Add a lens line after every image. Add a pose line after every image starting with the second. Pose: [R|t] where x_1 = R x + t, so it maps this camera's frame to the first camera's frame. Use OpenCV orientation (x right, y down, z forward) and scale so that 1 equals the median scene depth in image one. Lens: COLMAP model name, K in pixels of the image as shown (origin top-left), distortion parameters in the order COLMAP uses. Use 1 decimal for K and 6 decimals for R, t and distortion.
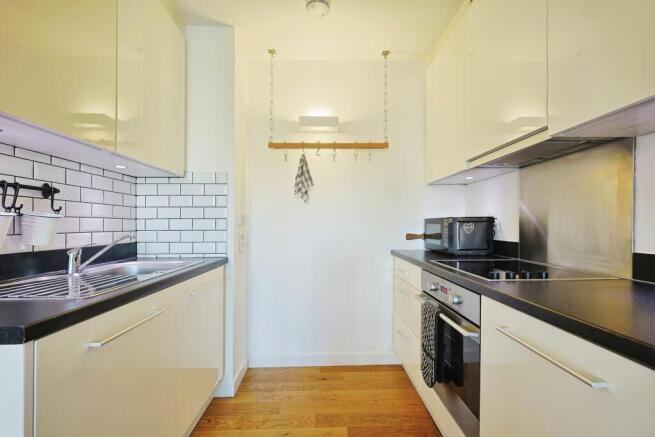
lens RADIAL K [[276.1, 0, 328.4], [0, 276.1, 221.1], [0, 0, 1]] dist [-0.002810, -0.000164]
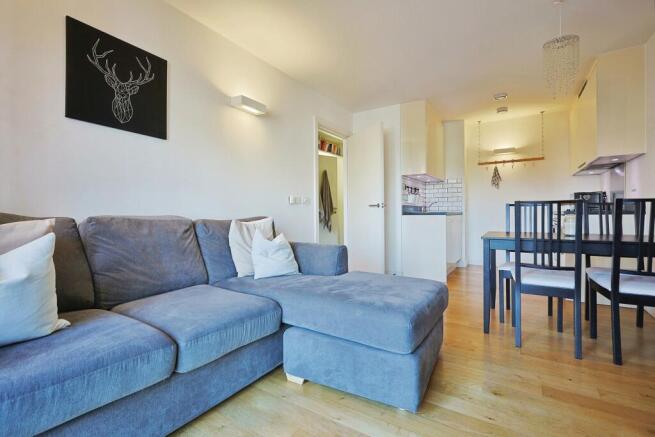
lens RADIAL K [[300.7, 0, 327.4], [0, 300.7, 213.2], [0, 0, 1]] dist [-0.001948, 0.000393]
pose [[0.819129, -0.001868, -0.573607, 0.175000], [0.005593, 0.999973, 0.004731, 0.102274], [0.573582, -0.007083, 0.819117, -1.662596]]
